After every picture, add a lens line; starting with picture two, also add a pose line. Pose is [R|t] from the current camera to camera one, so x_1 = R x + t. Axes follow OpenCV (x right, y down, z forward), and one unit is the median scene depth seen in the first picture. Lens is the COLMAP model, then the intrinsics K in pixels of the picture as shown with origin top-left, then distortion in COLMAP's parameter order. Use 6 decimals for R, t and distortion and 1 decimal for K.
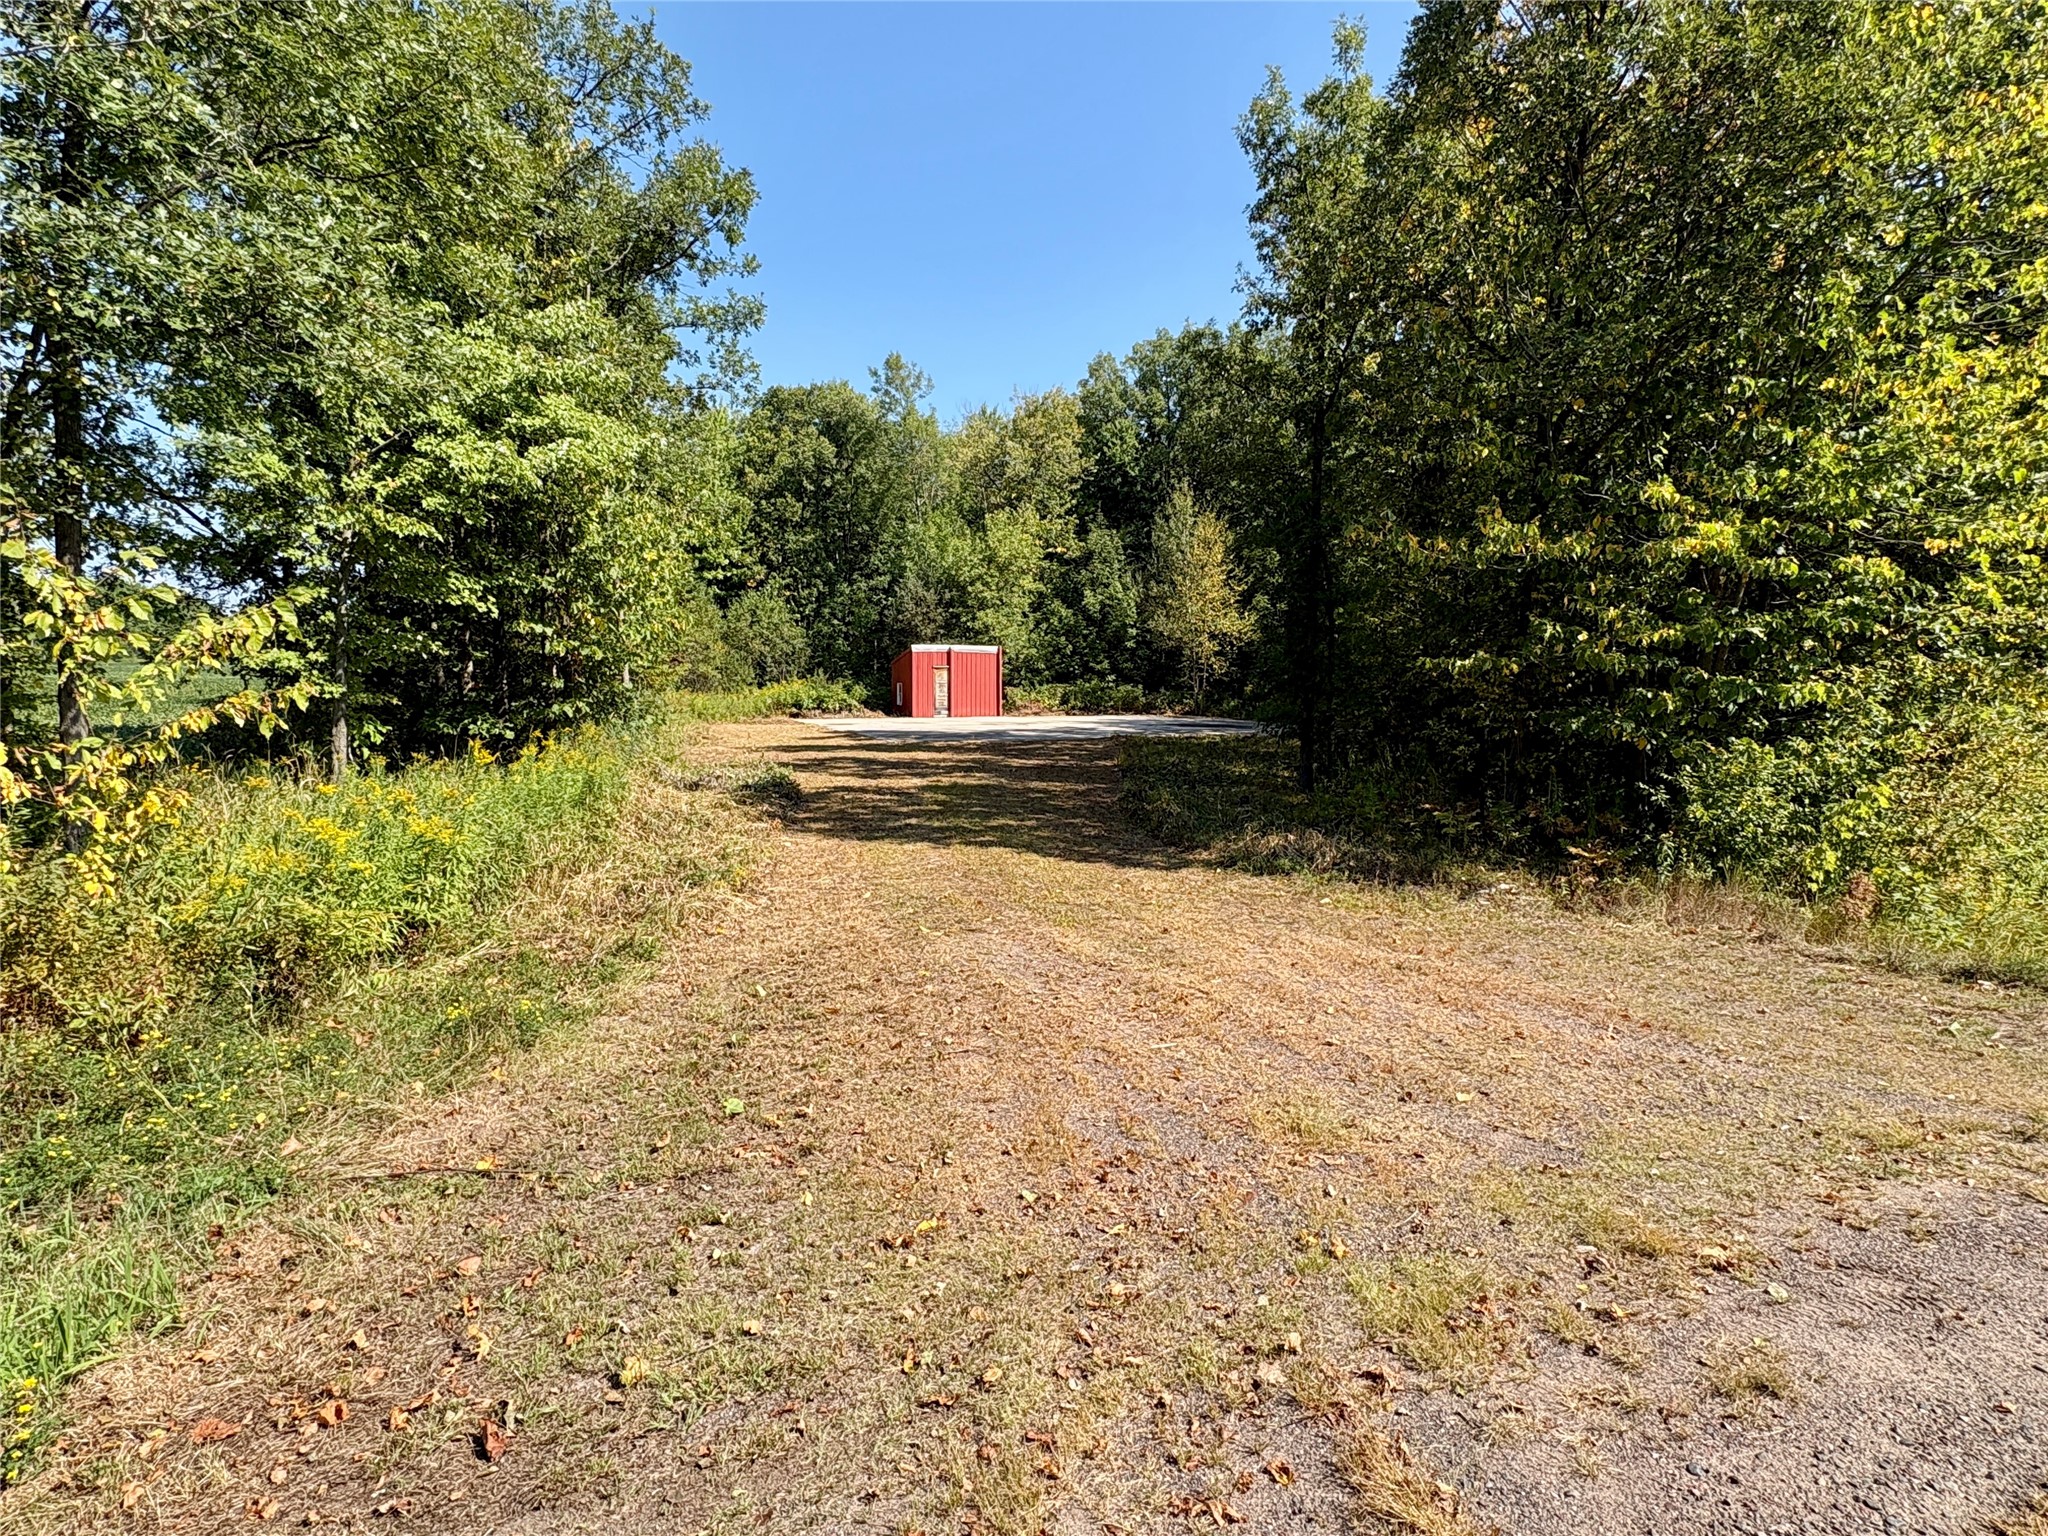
lens RADIAL K [[983.3, 0, 1013.3], [0, 983.3, 764.1], [0, 0, 1]] dist [0.014871, 0.000915]
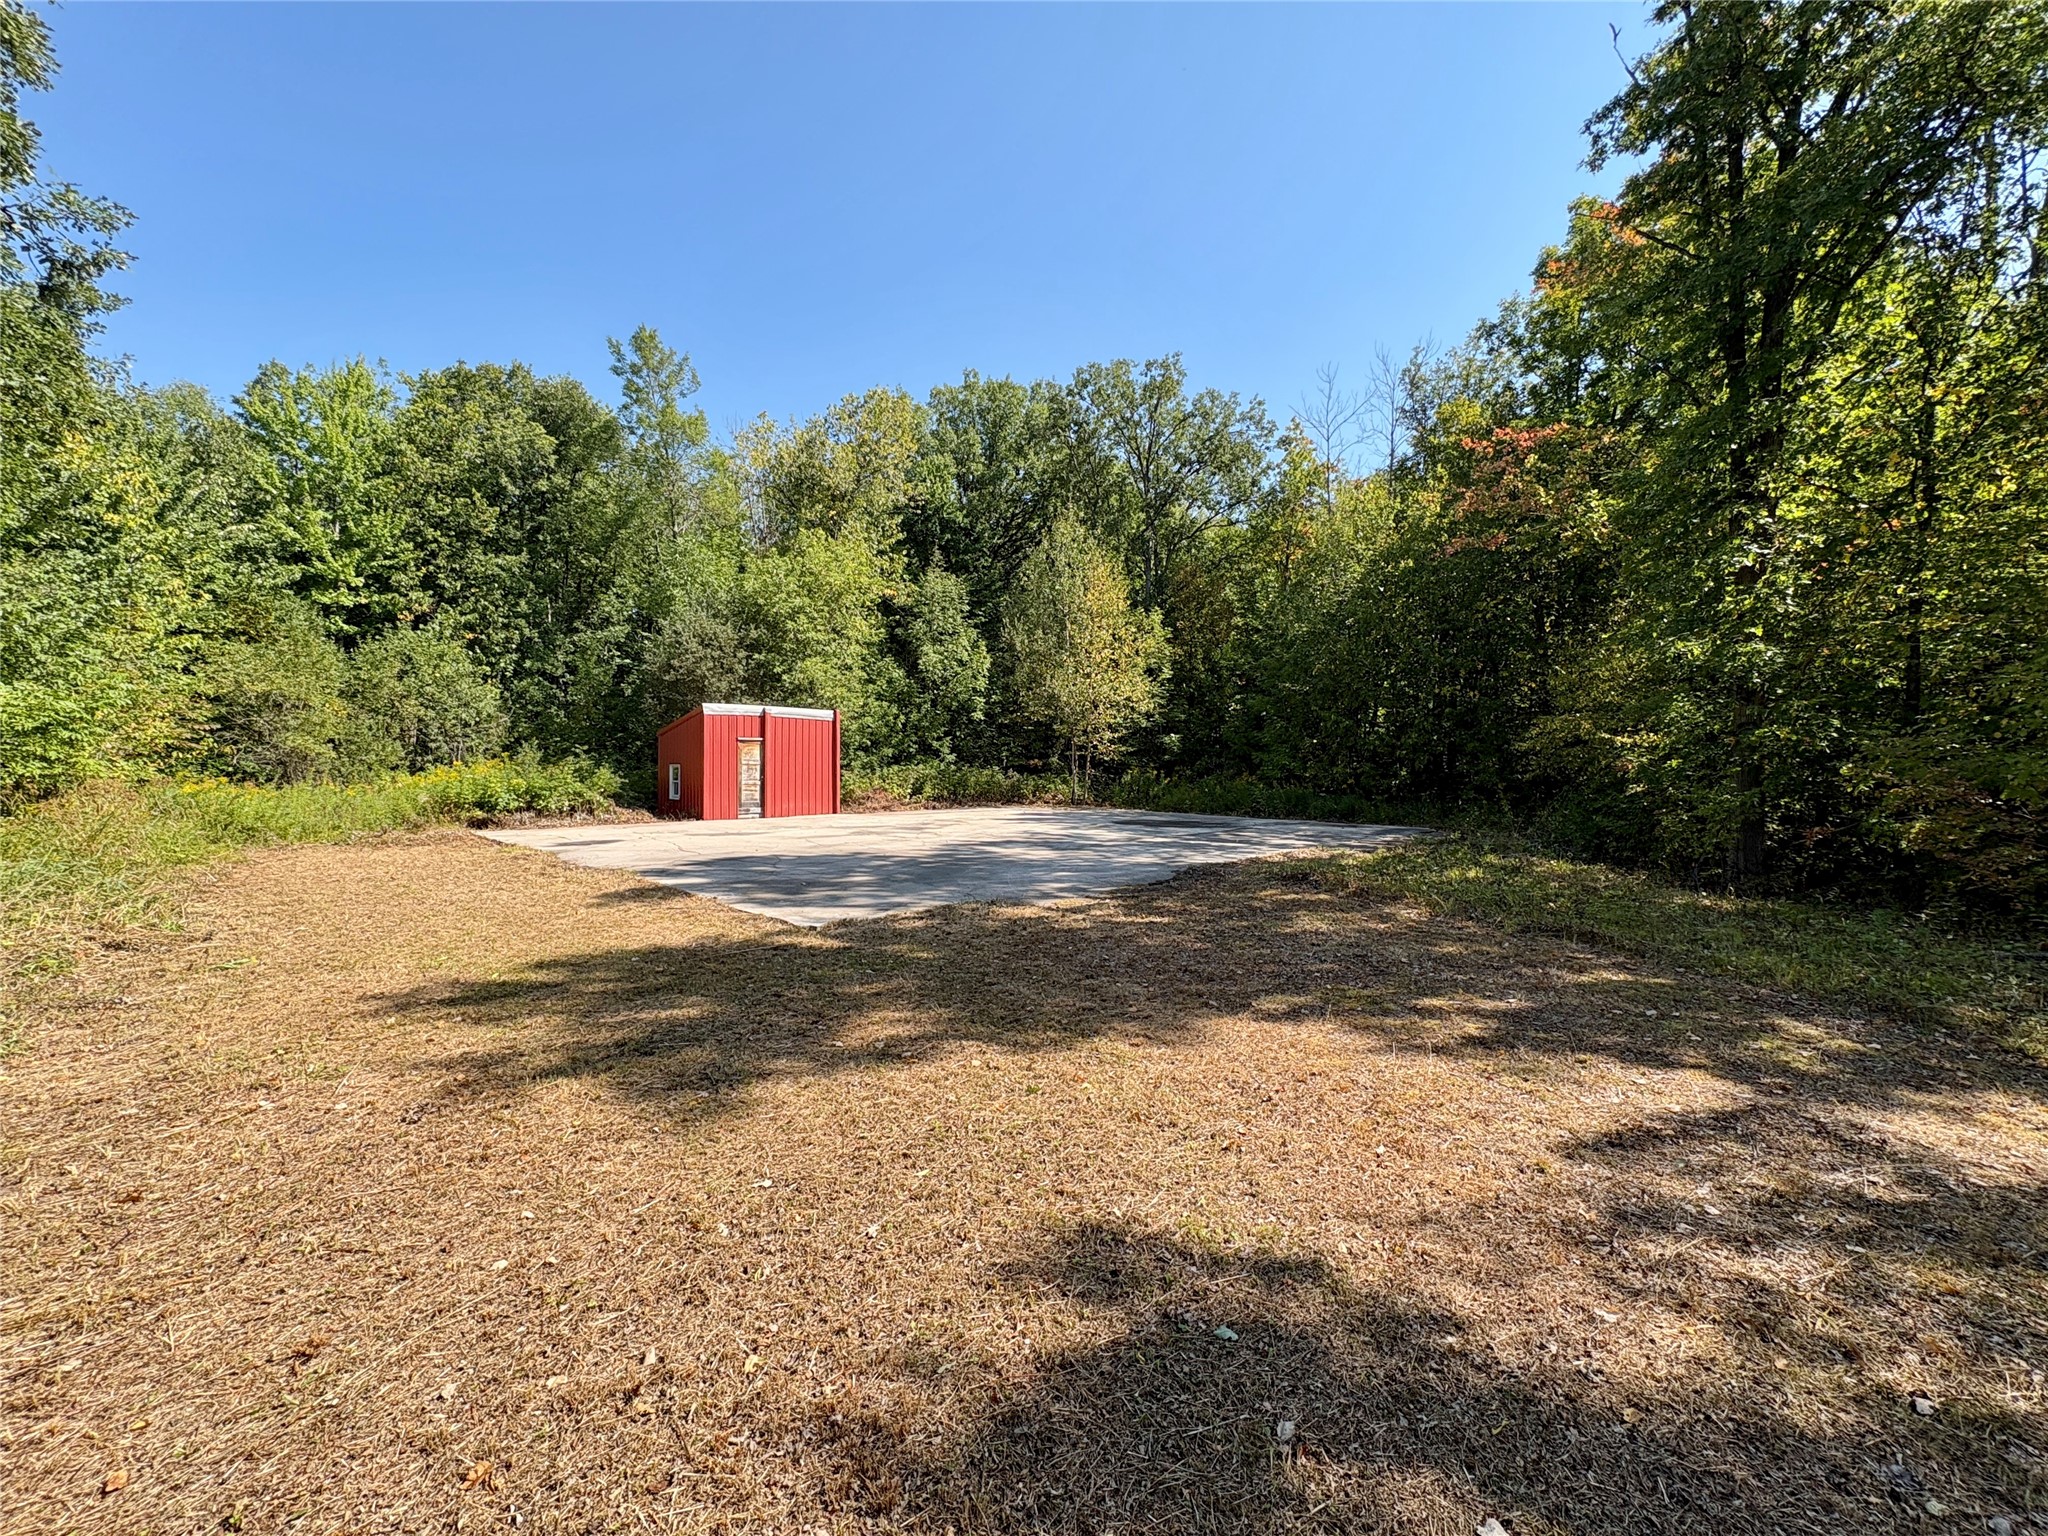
lens RADIAL K [[819.0, 0, 1024.2], [0, 819.0, 756.9], [0, 0, 1]] dist [-0.002000, 0.000286]
pose [[0.931502, 0.000559, 0.363735, -0.097508], [0.034723, 0.995295, -0.090454, -0.032215], [-0.362074, 0.096888, 0.927100, 0.430891]]
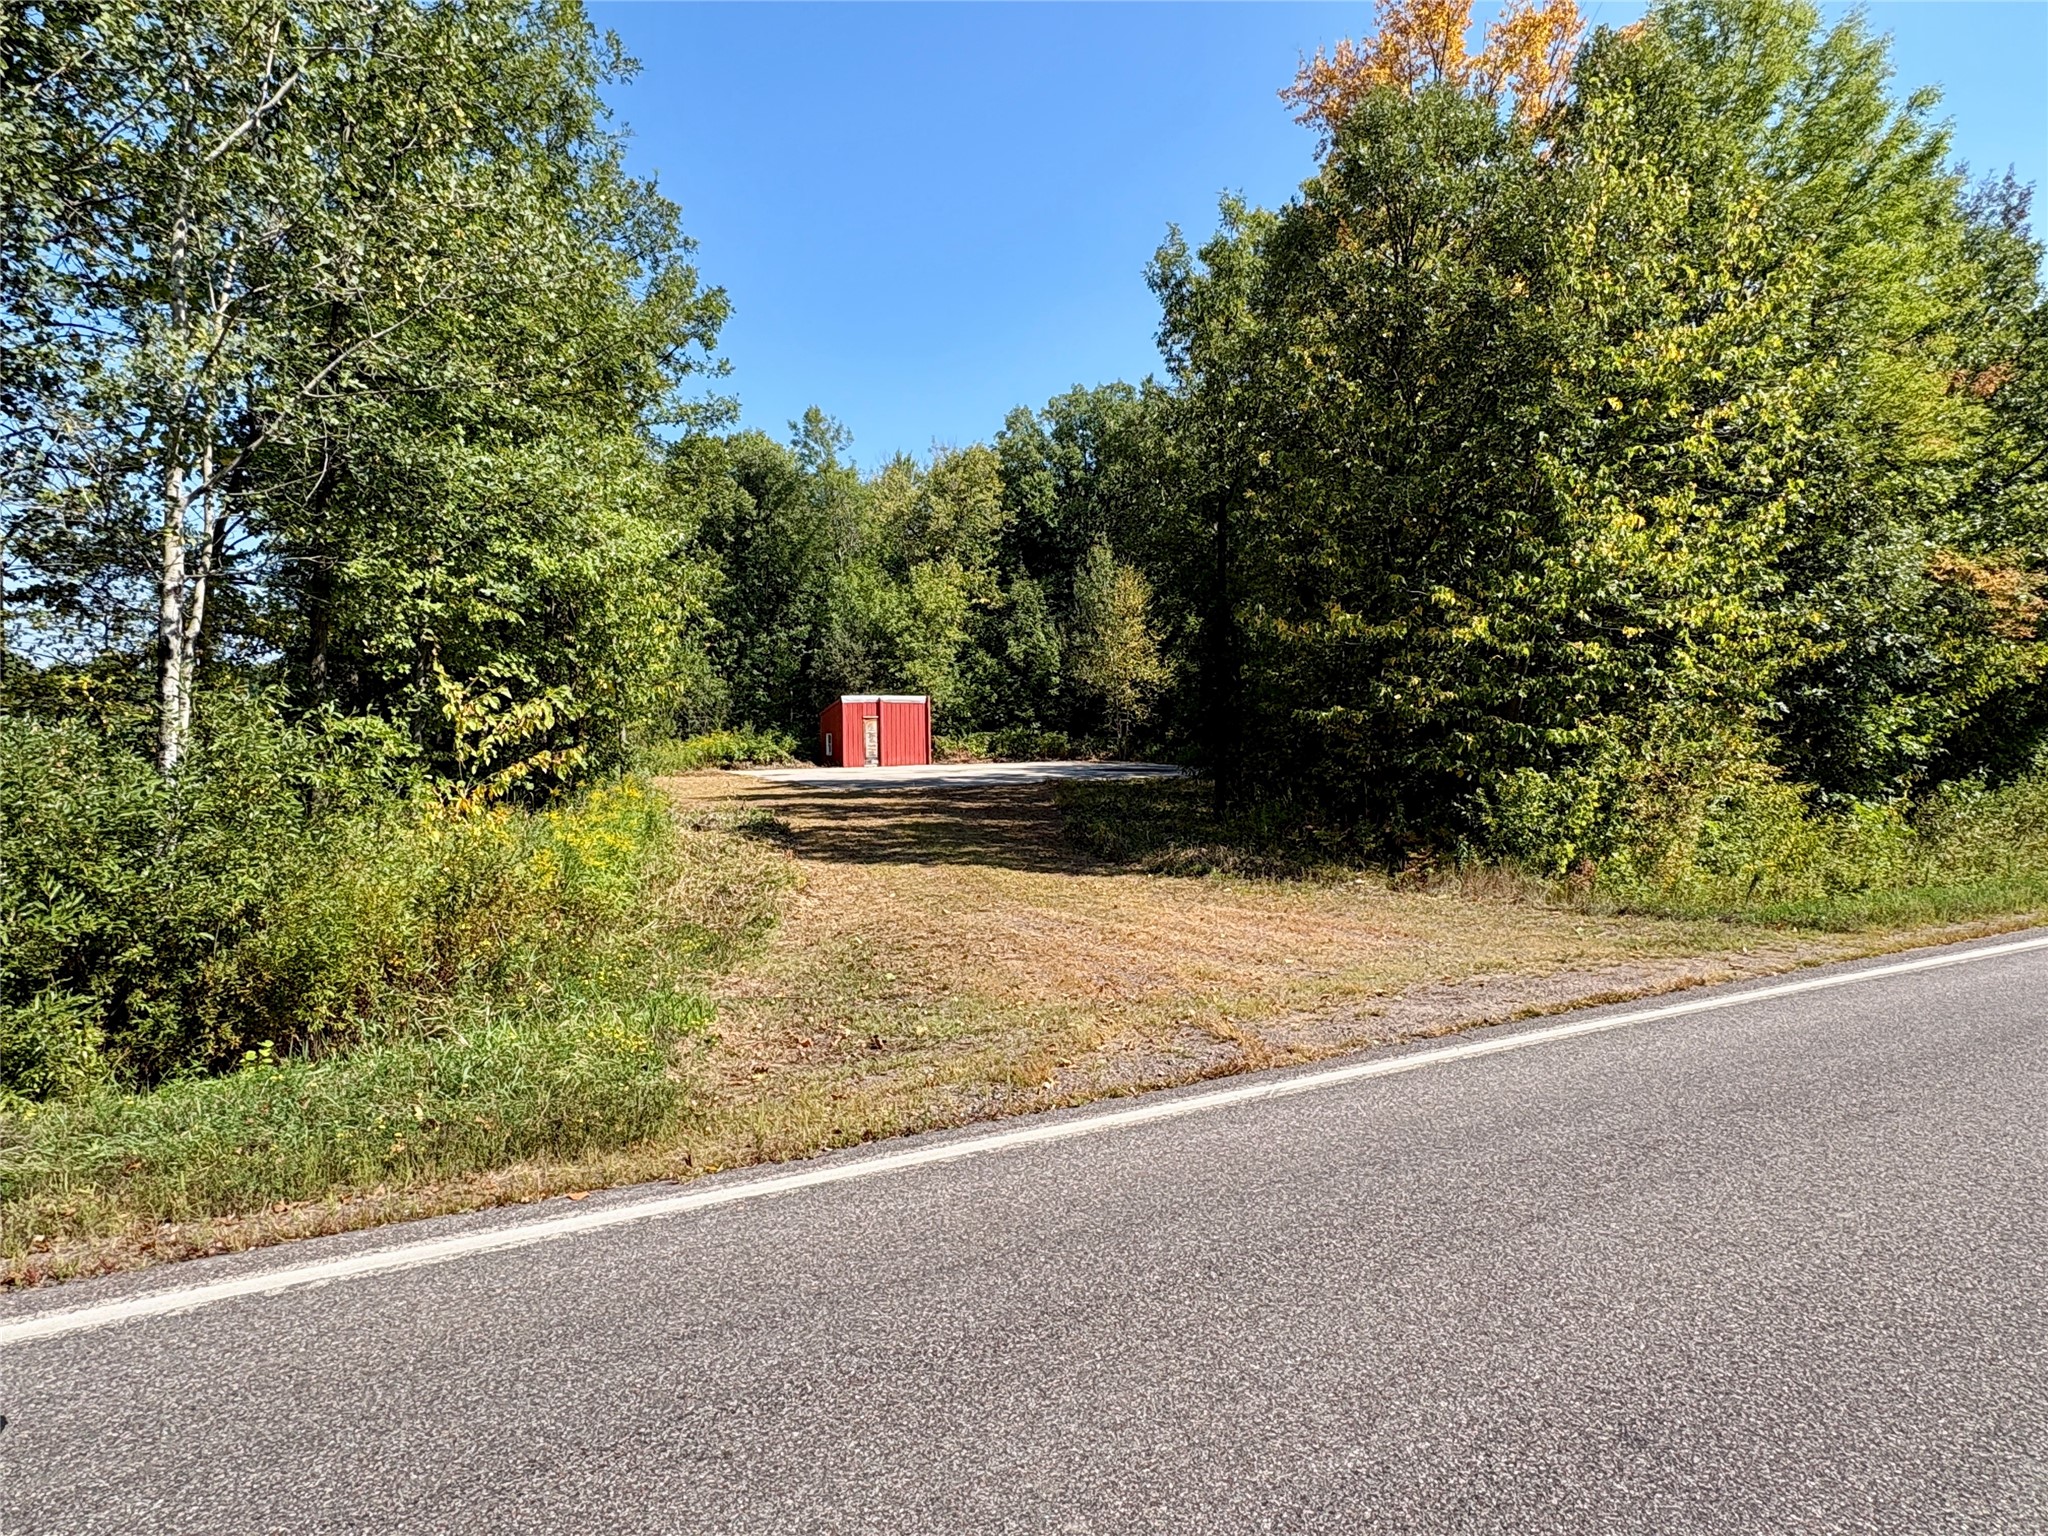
lens RADIAL K [[1045.6, 0, 1013.4], [0, 1045.6, 774.5], [0, 0, 1]] dist [-0.000846, -0.000079]
pose [[0.996273, -0.018279, 0.084298, -0.018352], [0.021627, 0.999006, -0.038977, 0.005231], [-0.083501, 0.040655, 0.995678, -0.079596]]
